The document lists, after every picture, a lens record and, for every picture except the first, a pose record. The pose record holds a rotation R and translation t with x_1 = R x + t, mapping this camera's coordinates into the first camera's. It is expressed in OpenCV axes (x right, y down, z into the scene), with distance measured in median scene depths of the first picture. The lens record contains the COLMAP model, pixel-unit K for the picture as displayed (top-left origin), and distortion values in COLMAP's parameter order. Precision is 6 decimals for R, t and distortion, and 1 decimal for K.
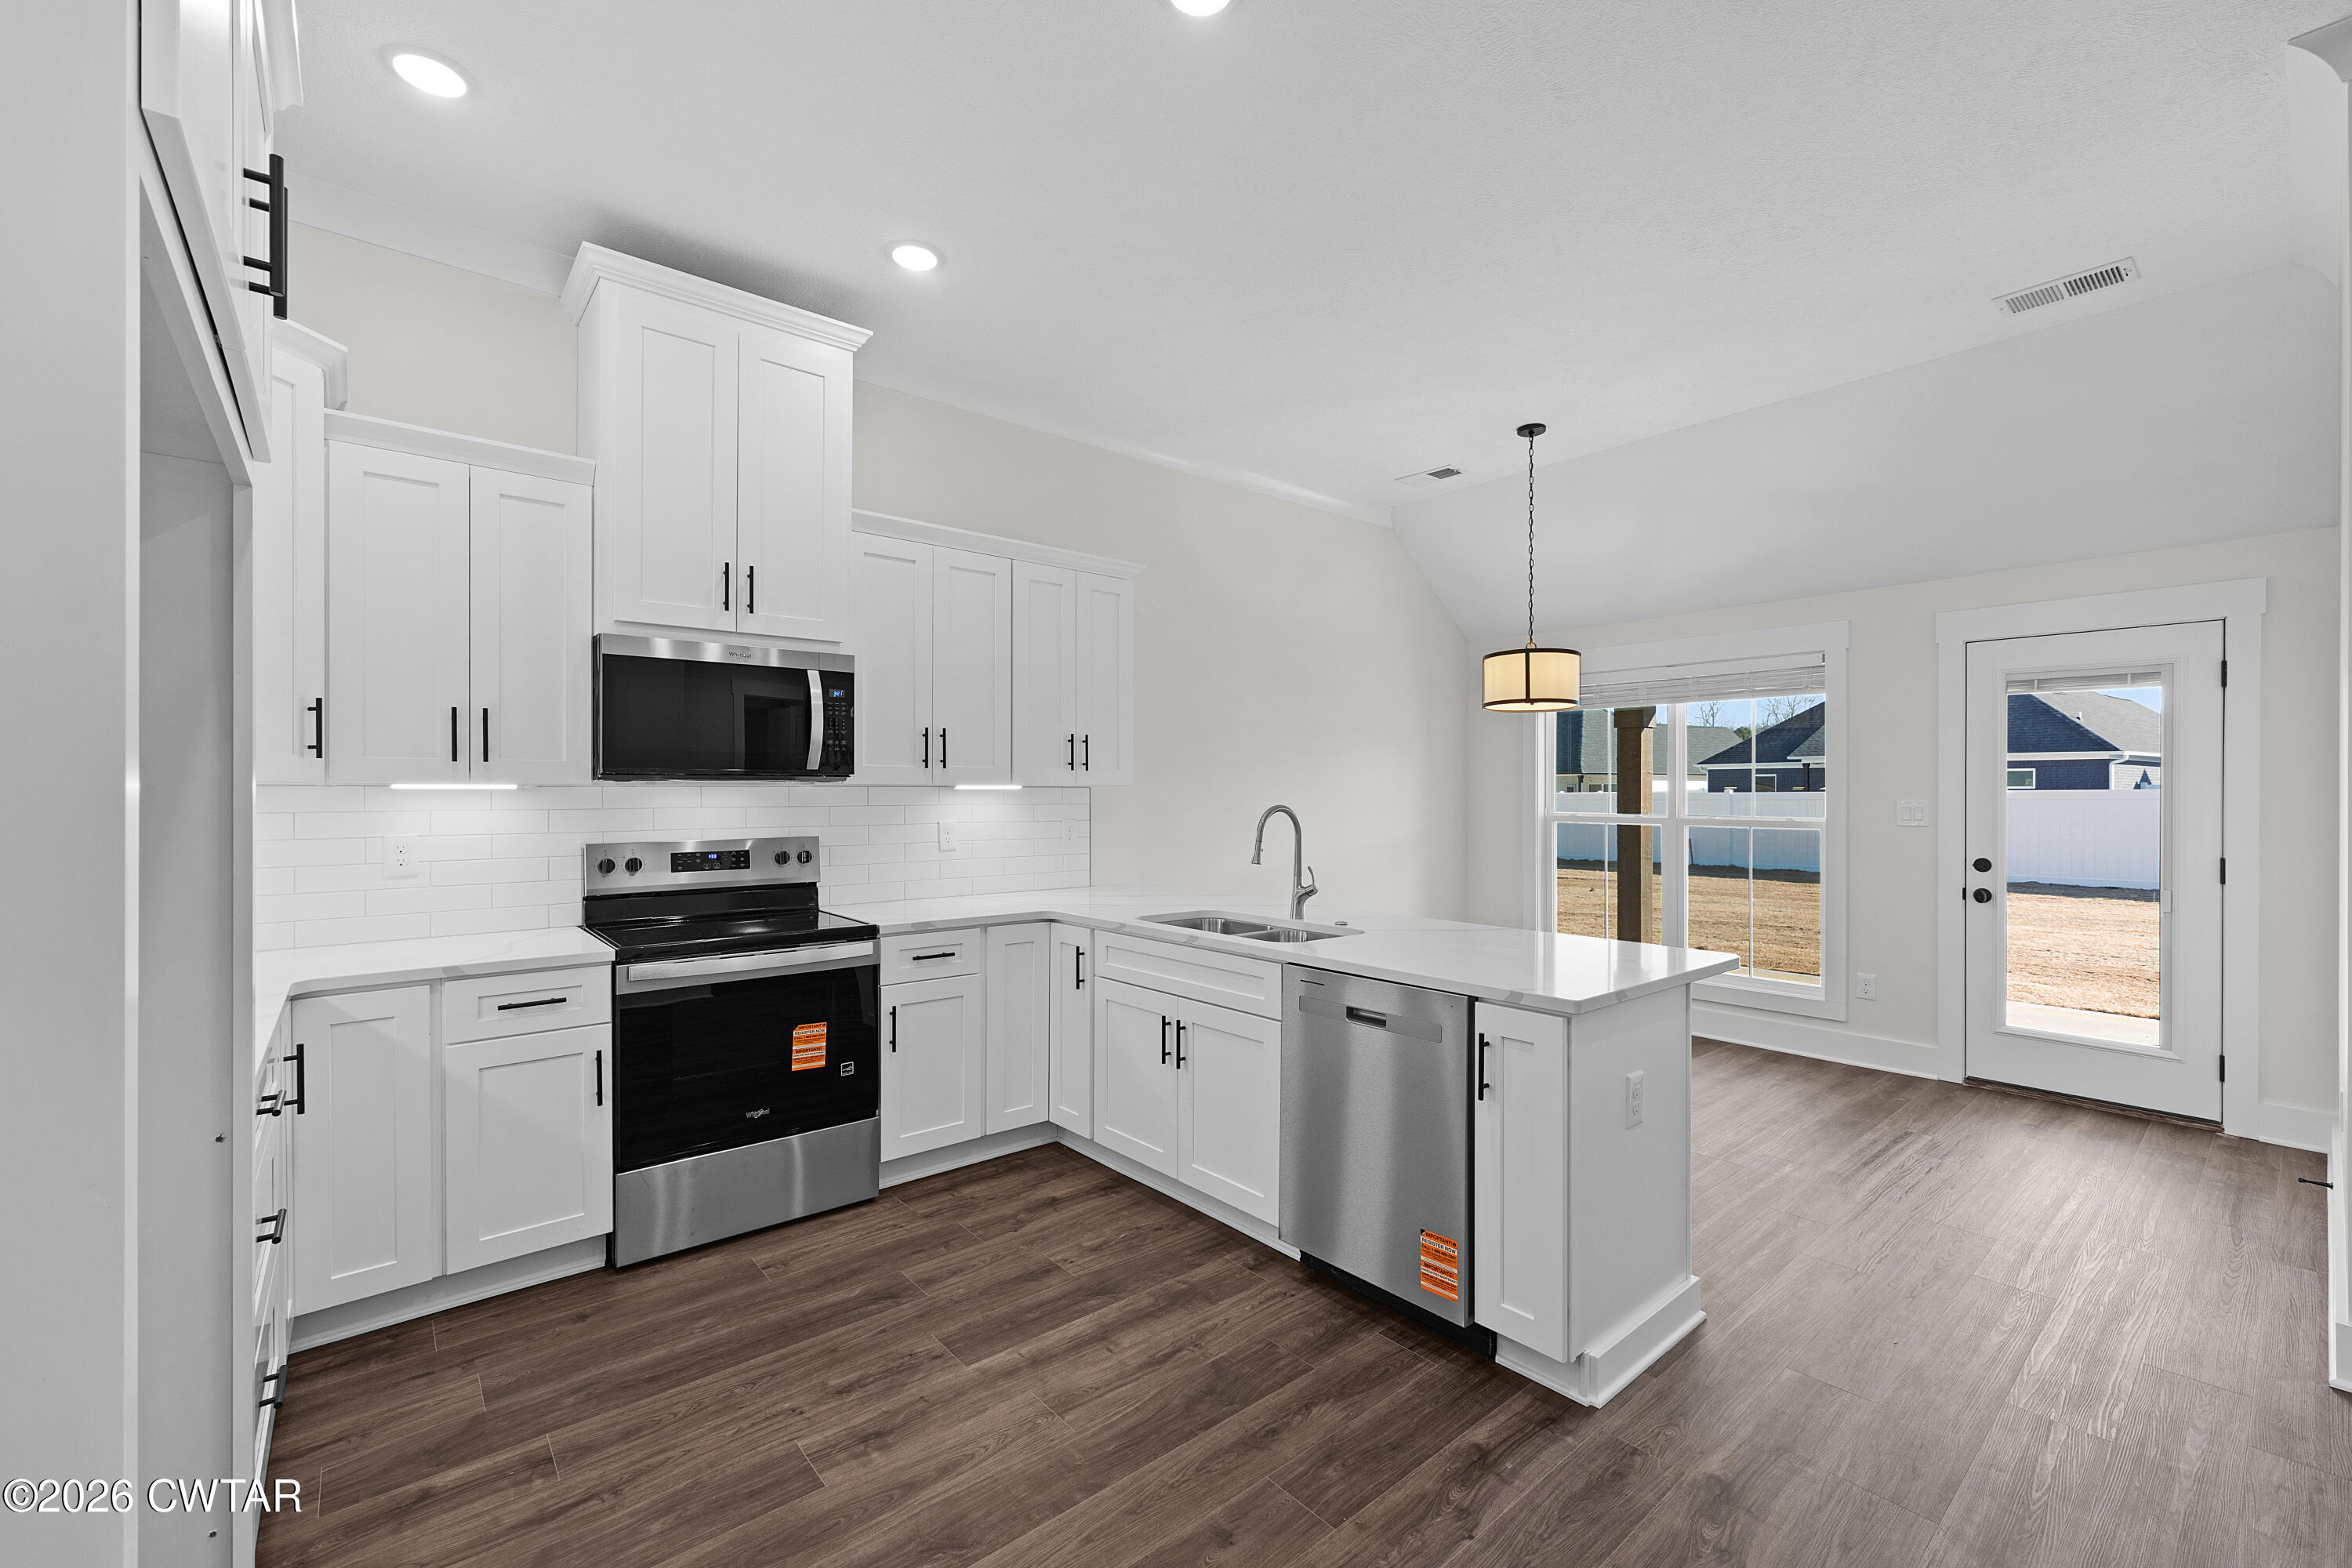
lens RADIAL K [[966.0, 0, 1182.0], [0, 966.0, 794.7], [0, 0, 1]] dist [-0.002116, 0.003477]
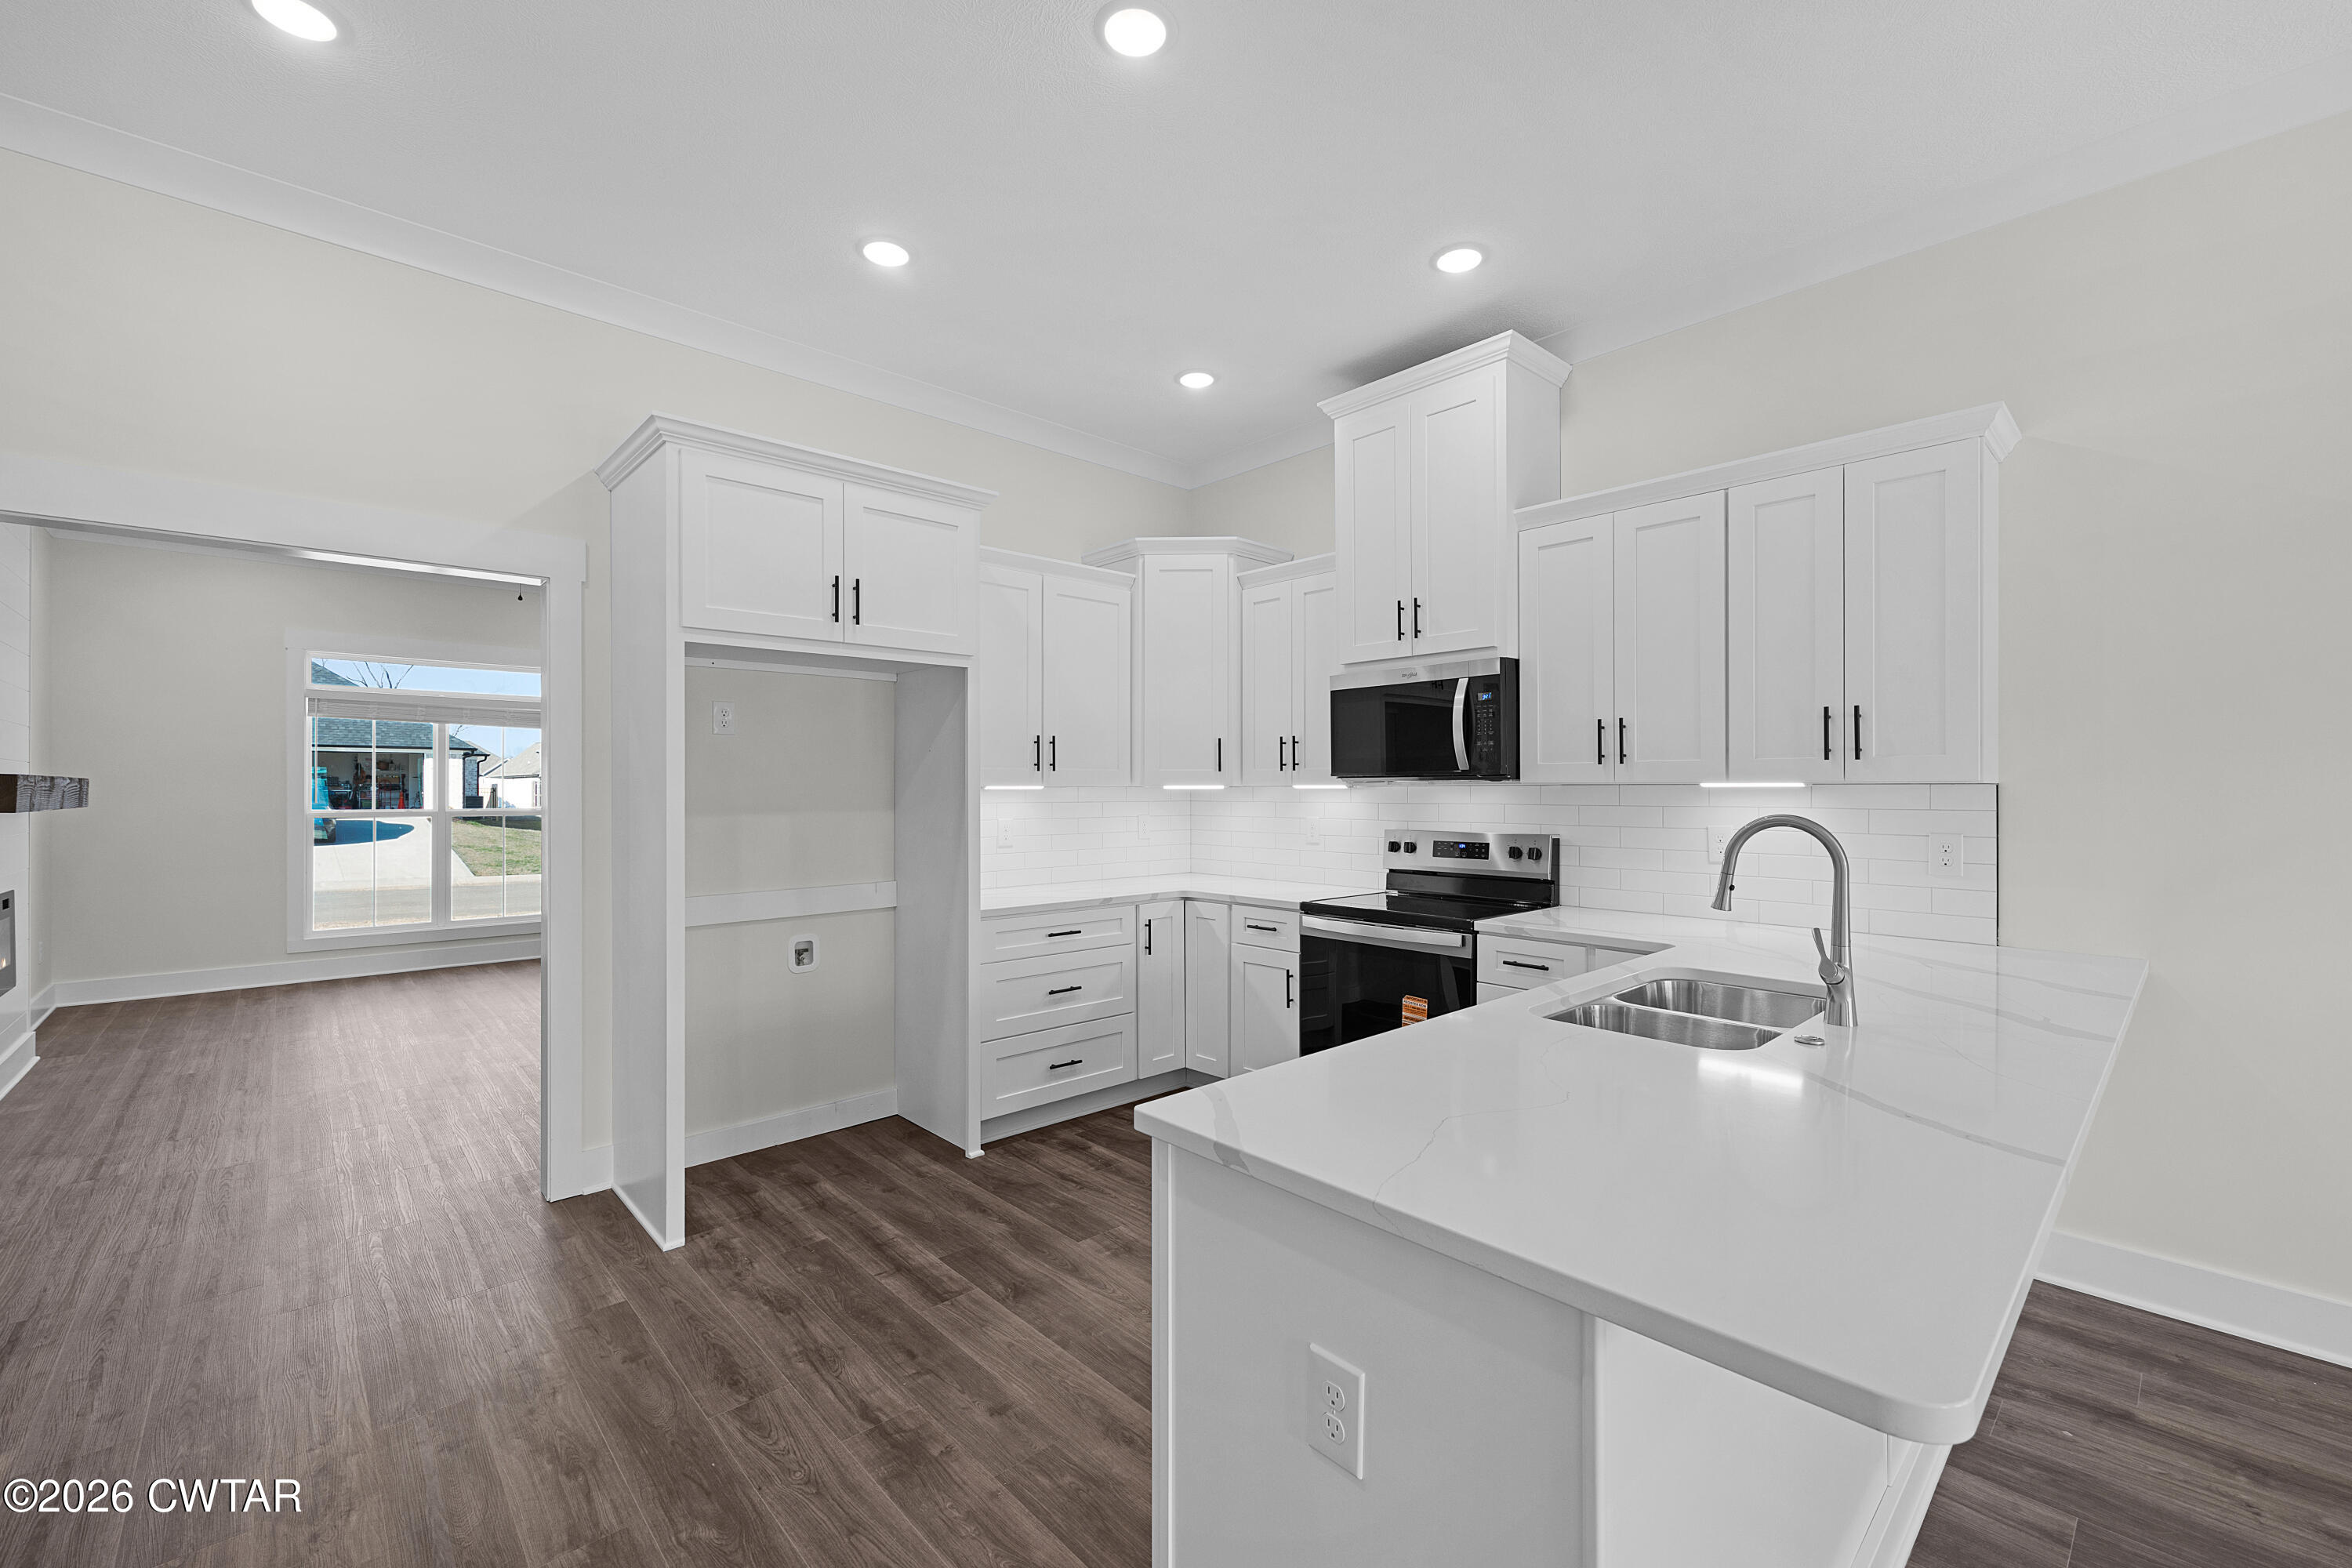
lens RADIAL K [[967.7, 0, 1184.2], [0, 967.7, 790.2], [0, 0, 1]] dist [0.000099, 0.000147]
pose [[0.046814, 0.002061, -0.998901, 0.758261], [-0.002555, 0.999995, 0.001943, -0.005288], [0.998900, 0.002461, 0.046819, 0.705553]]
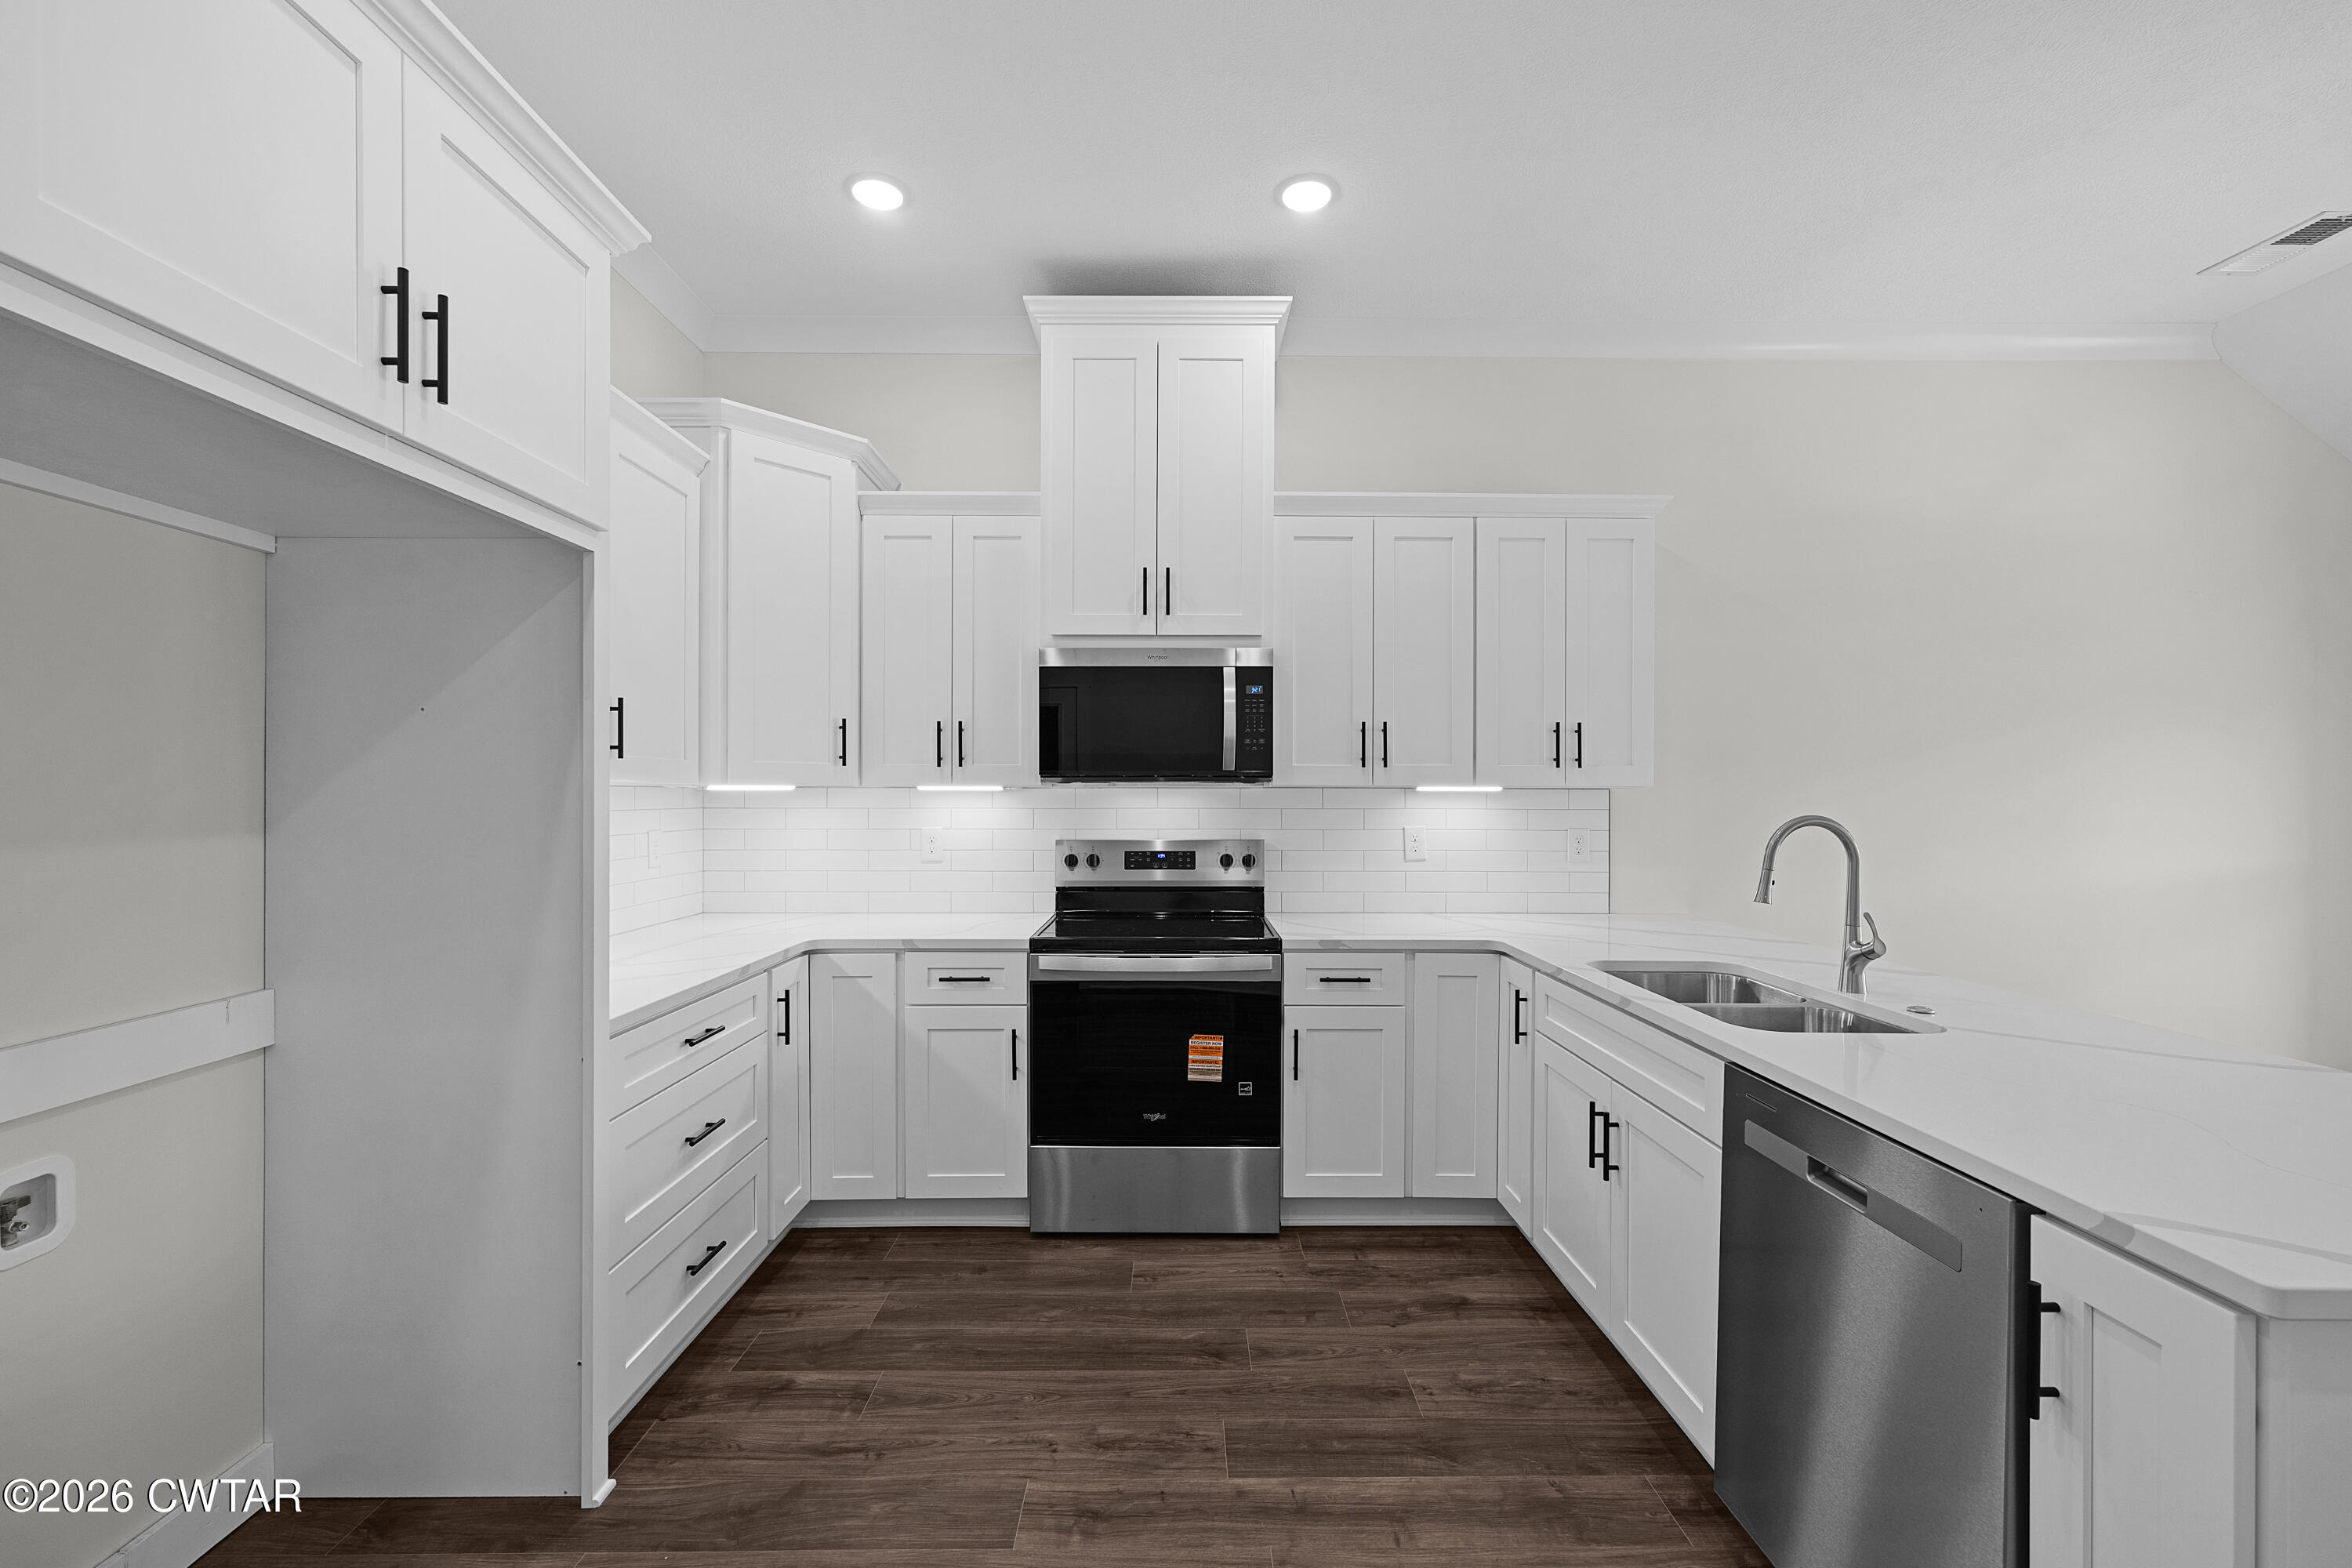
lens RADIAL K [[966.0, 0, 1182.0], [0, 966.0, 794.7], [0, 0, 1]] dist [-0.002116, 0.003477]
pose [[0.769523, 0.003630, -0.638609, 0.218358], [-0.005227, 0.999986, -0.000615, -0.001041], [0.638598, 0.003811, 0.769531, 0.253201]]
